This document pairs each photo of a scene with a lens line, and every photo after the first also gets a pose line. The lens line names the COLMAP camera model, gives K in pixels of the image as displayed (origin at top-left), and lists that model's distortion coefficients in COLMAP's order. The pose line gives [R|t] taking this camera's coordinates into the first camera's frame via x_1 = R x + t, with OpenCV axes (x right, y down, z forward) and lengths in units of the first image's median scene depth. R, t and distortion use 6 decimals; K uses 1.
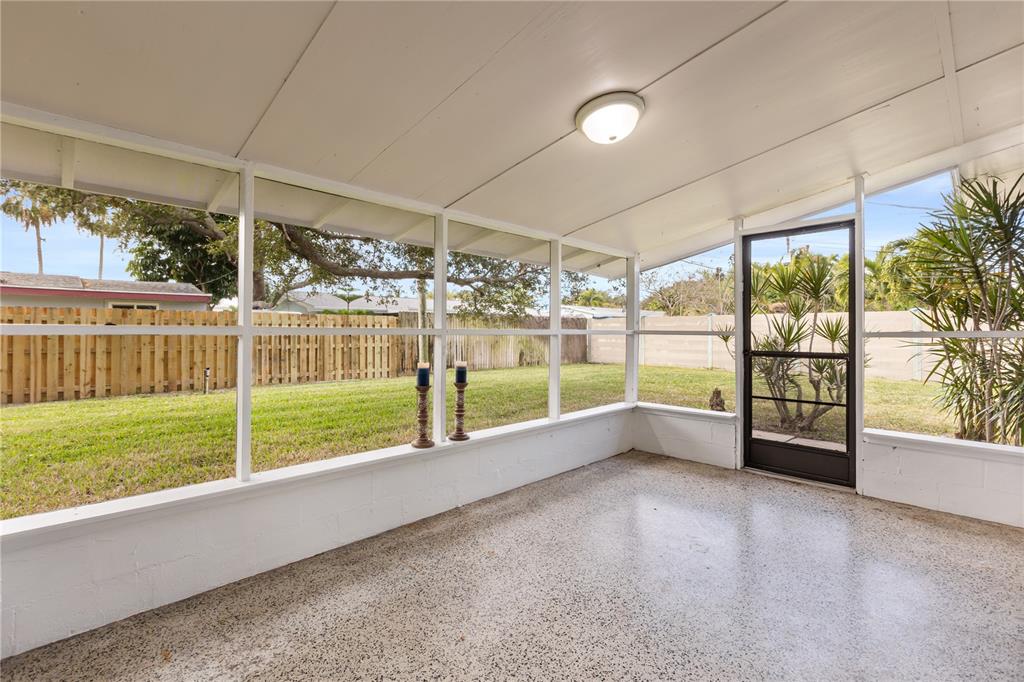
lens RADIAL K [[460.2, 0, 515.2], [0, 460.2, 341.0], [0, 0, 1]] dist [0.003445, 0.000449]
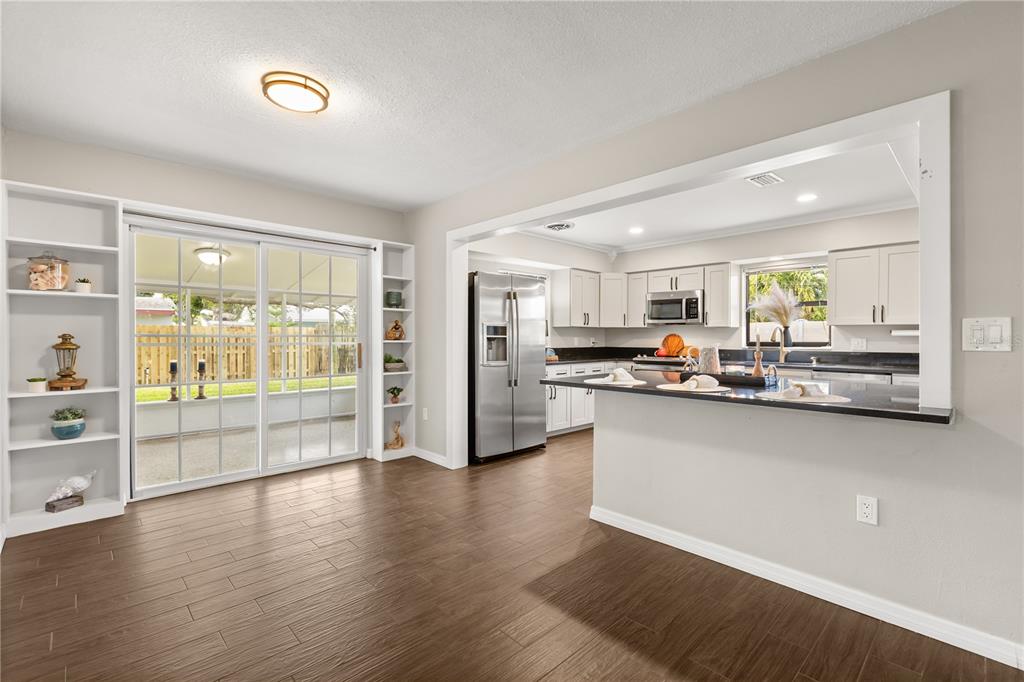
lens RADIAL K [[460.2, 0, 515.2], [0, 460.2, 341.0], [0, 0, 1]] dist [0.003445, 0.000449]
pose [[0.999821, -0.000365, -0.018905, 0.421738], [0.000147, 0.999933, -0.011550, -0.004401], [0.018908, 0.011546, 0.999755, -0.323102]]
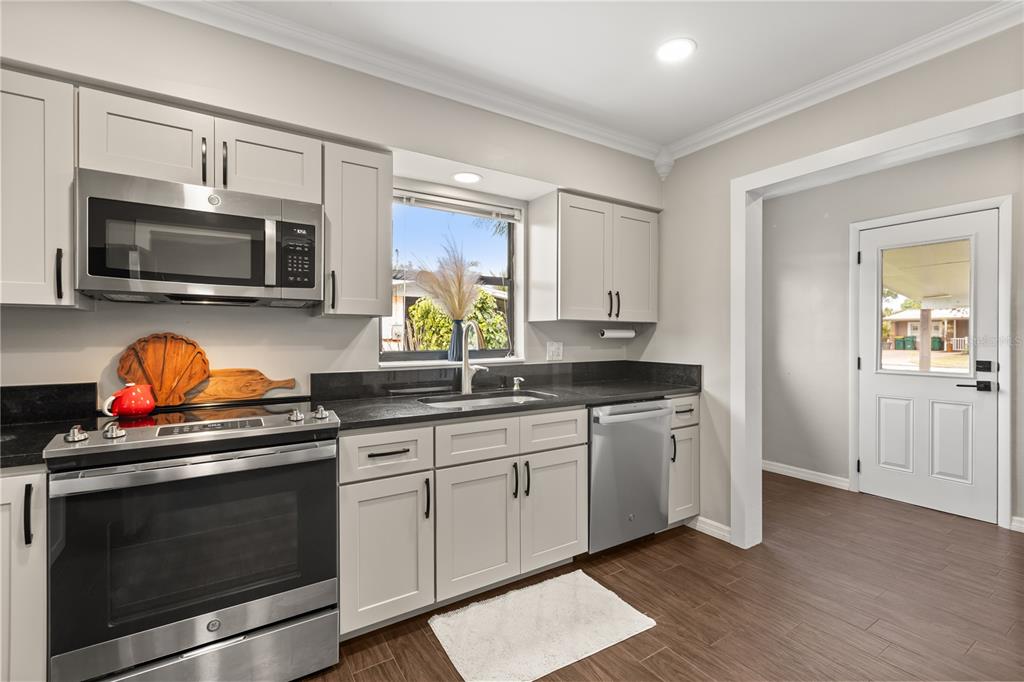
lens RADIAL K [[457.9, 0, 515.2], [0, 457.9, 337.1], [0, 0, 1]] dist [0.003499, 0.000633]
pose [[0.215131, -0.006849, 0.976561, 0.472691], [0.021449, 0.999767, 0.002286, -0.017948], [-0.976350, 0.020454, 0.215228, 0.153621]]
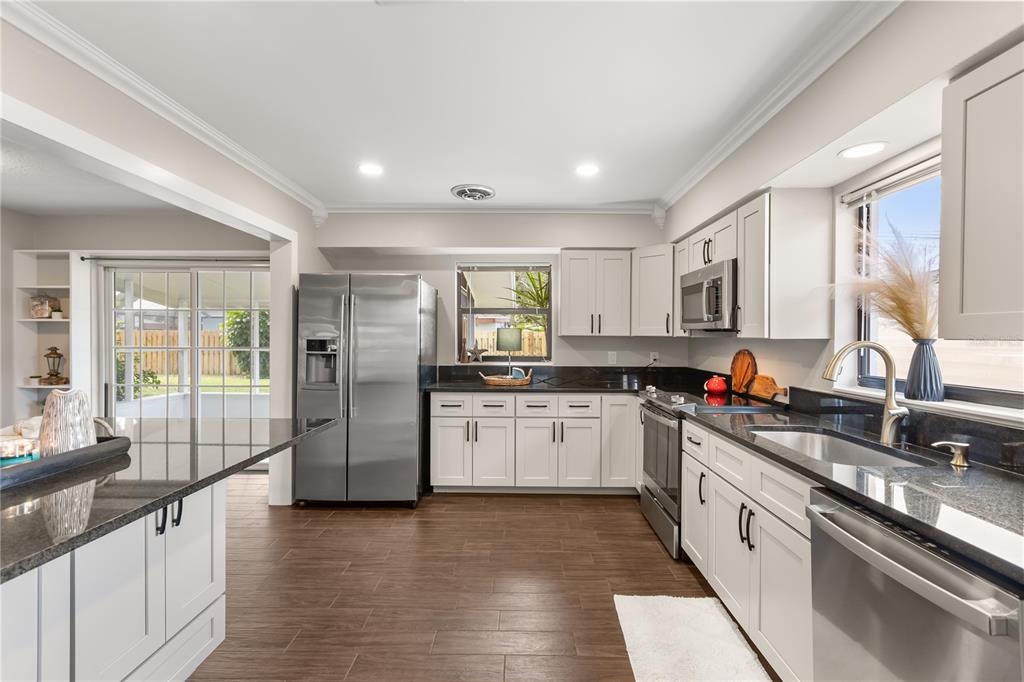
lens RADIAL K [[460.2, 0, 515.2], [0, 460.2, 341.0], [0, 0, 1]] dist [0.003445, 0.000449]
pose [[0.696550, 0.007218, -0.717472, 0.764460], [-0.017173, 0.999831, -0.006613, -0.023618], [0.717303, 0.016927, 0.696556, -0.009110]]
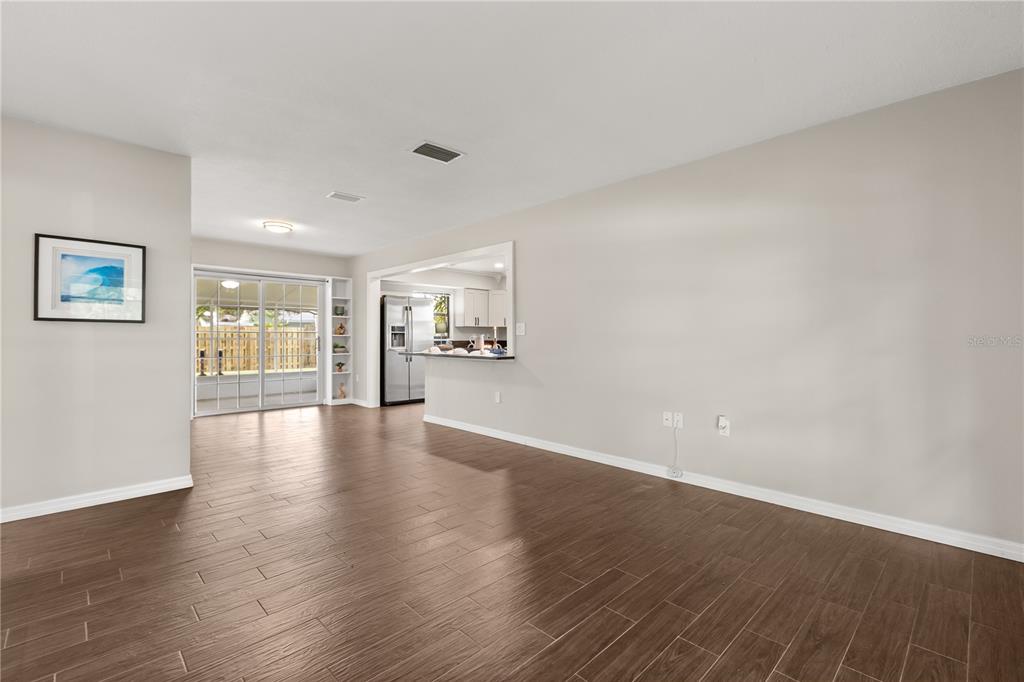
lens RADIAL K [[457.9, 0, 515.2], [0, 457.9, 337.1], [0, 0, 1]] dist [0.003499, 0.000633]
pose [[0.999934, -0.002671, -0.011204, 0.604066], [0.002456, 0.999815, -0.019100, 0.009485], [0.011253, 0.019071, 0.999755, -0.648355]]
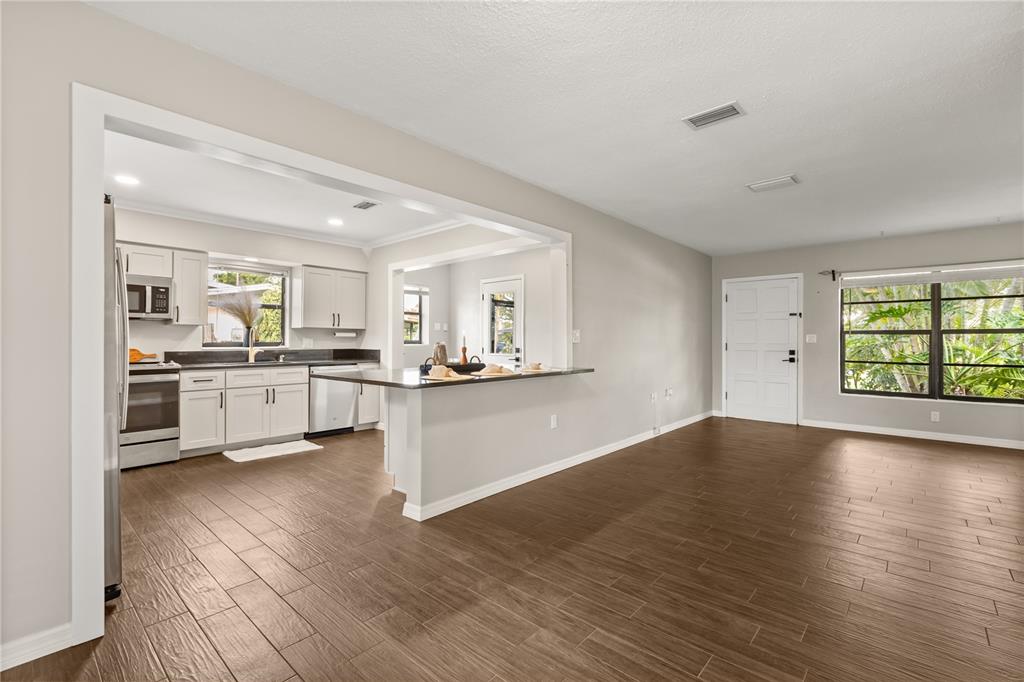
lens RADIAL K [[454.4, 0, 513.0], [0, 454.4, 338.5], [0, 0, 1]] dist [-0.000590, -0.000101]
pose [[-0.052842, 0.001729, 0.998601, 0.157999], [0.018635, 0.999826, -0.000745, -0.007670], [-0.998429, 0.018570, -0.052865, -0.051065]]
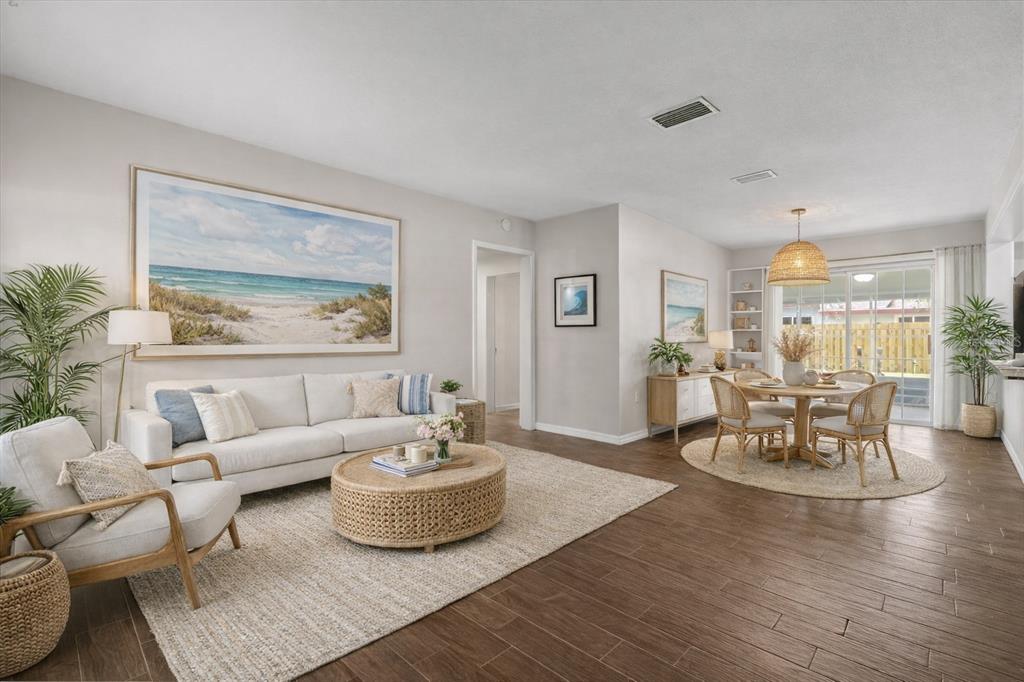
lens RADIAL K [[457.3, 0, 512.6], [0, 457.3, 334.1], [0, 0, 1]] dist [0.000740, 0.000107]
pose [[0.031747, -0.004691, -0.999485, 0.827882], [-0.016556, 0.999849, -0.005218, 0.004715], [0.999359, 0.016714, 0.031664, -0.416533]]
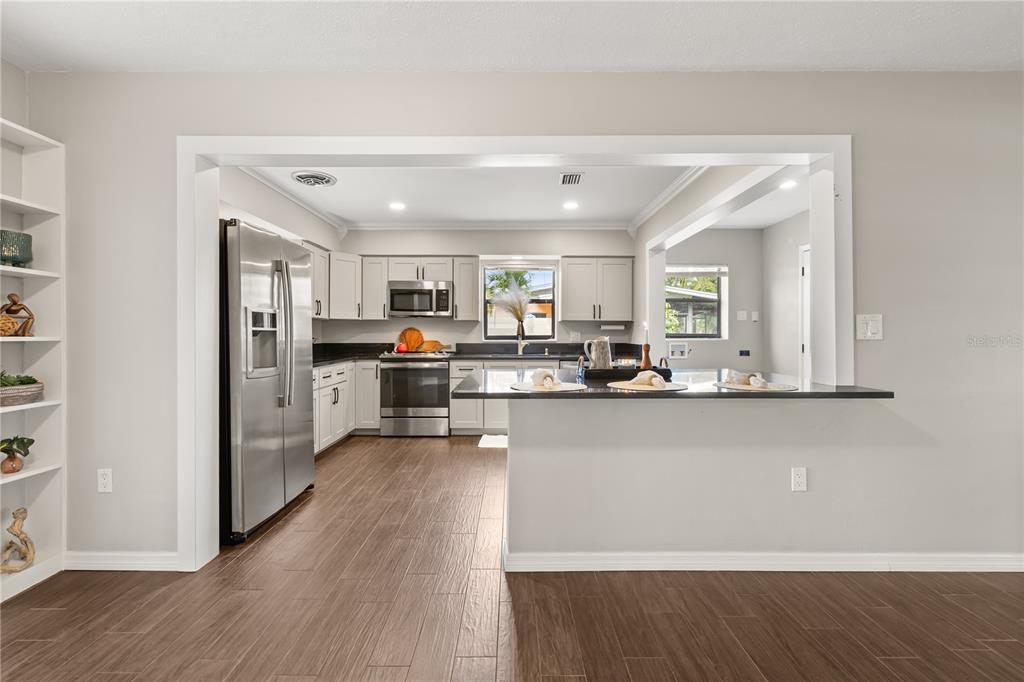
lens RADIAL K [[458.2, 0, 511.0], [0, 458.2, 331.7], [0, 0, 1]] dist [0.000952, 0.000175]
pose [[0.708084, -0.001245, 0.706127, 0.302343], [0.015949, 0.999772, -0.014230, -0.006178], [-0.705948, 0.021339, 0.707942, -0.174789]]
